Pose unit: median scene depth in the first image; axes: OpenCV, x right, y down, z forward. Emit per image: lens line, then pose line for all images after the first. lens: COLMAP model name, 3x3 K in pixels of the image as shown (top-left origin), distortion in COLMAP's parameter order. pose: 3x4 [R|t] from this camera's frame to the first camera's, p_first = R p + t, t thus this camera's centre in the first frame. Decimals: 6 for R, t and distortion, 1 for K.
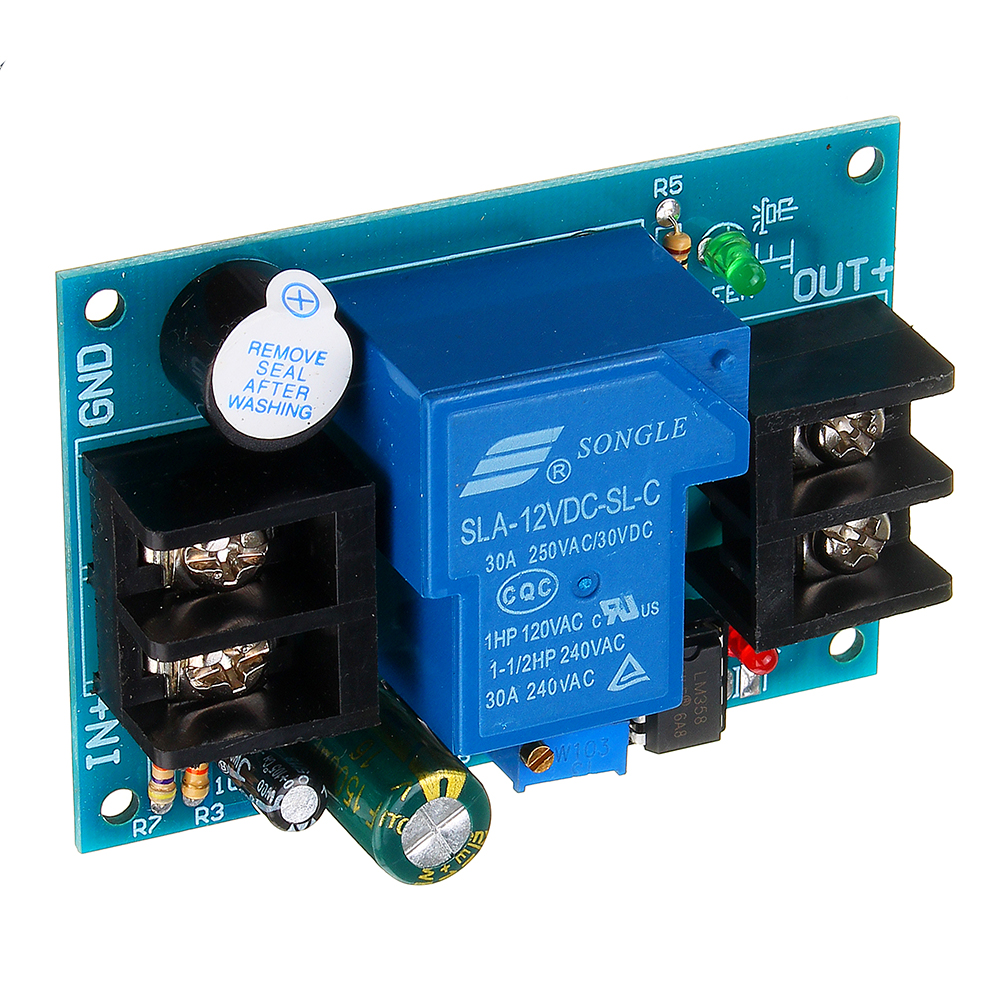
lens RADIAL K [[5701.4, 0, 499.6], [0, 5701.4, 607.5], [0, 0, 1]] dist [0.032185, 0.205318]
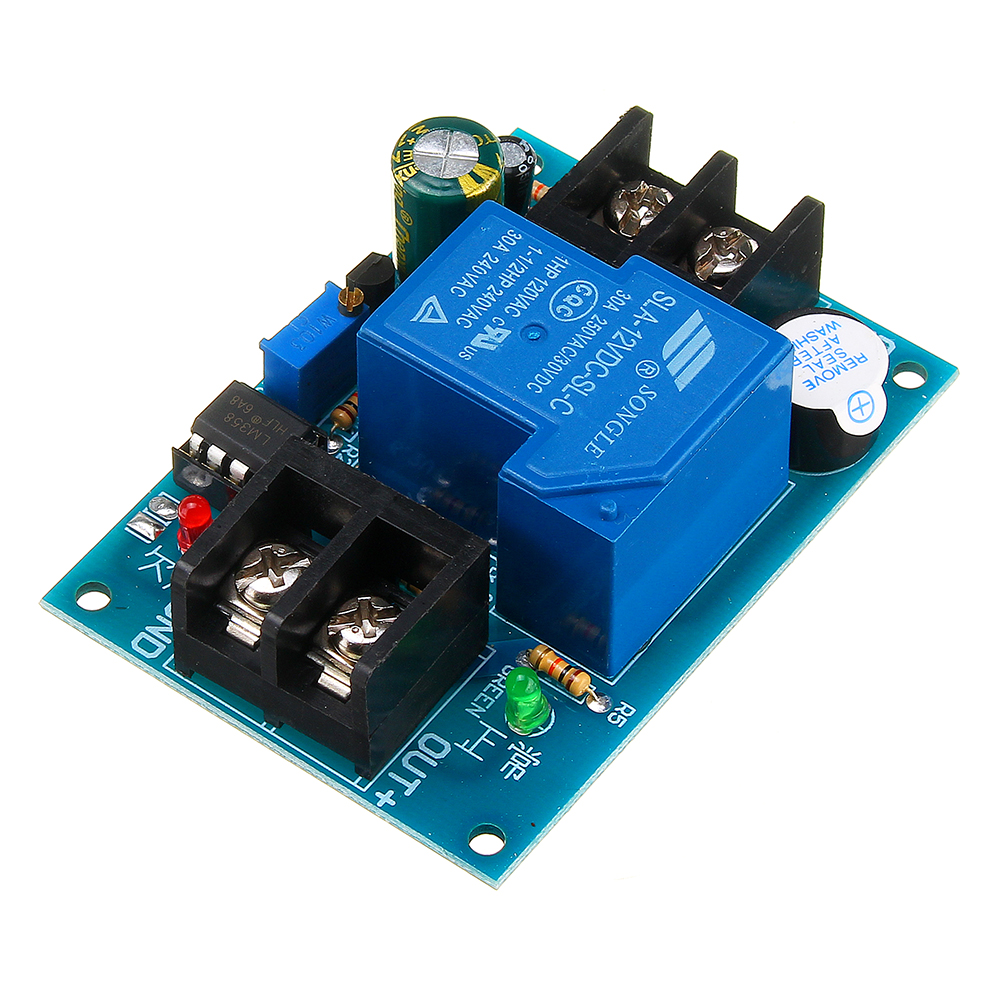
lens RADIAL K [[5093.8, 0, 420.5], [0, 5093.8, 498.2], [0, 0, 1]] dist [0.012530, 1.821783]
pose [[-0.551185, 0.313193, -0.773373, 0.830094], [-0.583460, -0.807259, 0.088918, -0.108400], [-0.596464, 0.500243, 0.627685, 0.388637]]
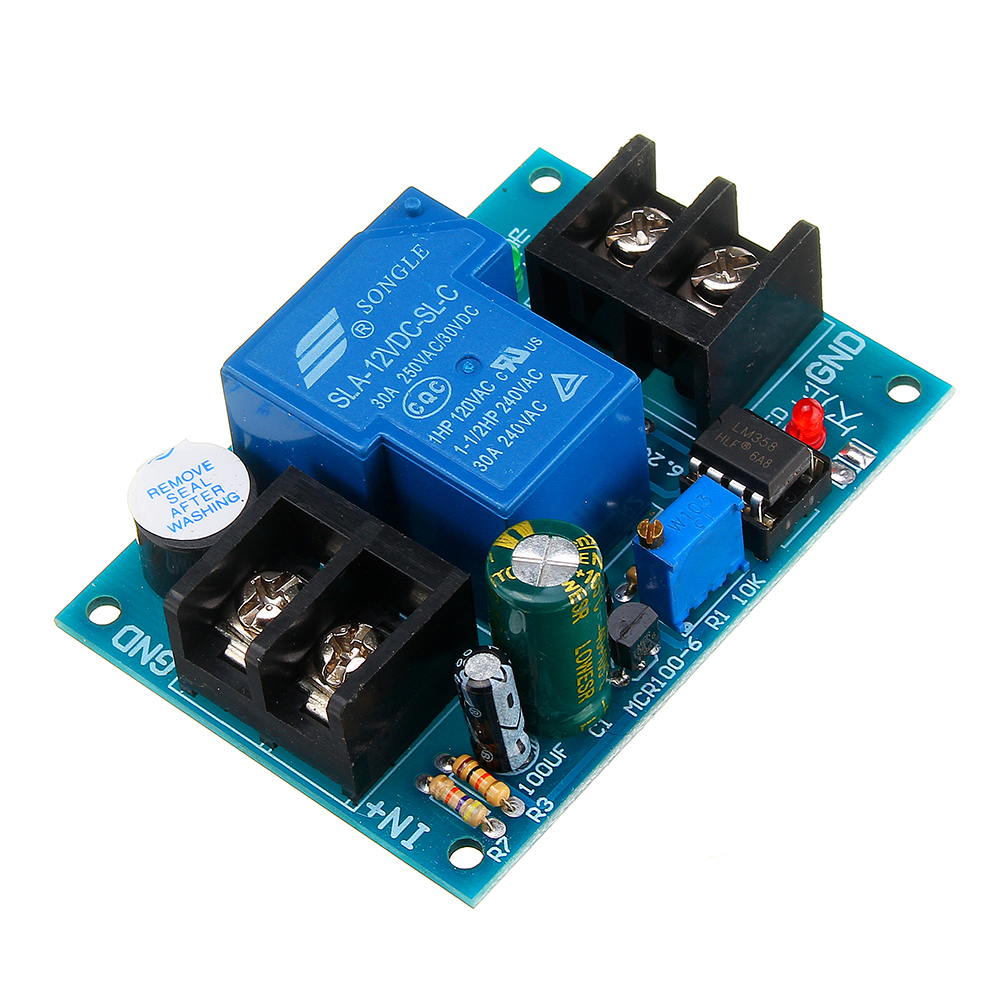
lens RADIAL K [[4636.4, 0, 500.0], [0, 4636.4, 500.0], [0, 0, 1]] dist [0.006689, 2.359615]
pose [[0.546243, -0.835749, 0.056051, -0.058078], [0.520822, 0.286475, -0.804162, 0.779359], [0.656020, 0.468461, 0.591762, 0.450391]]
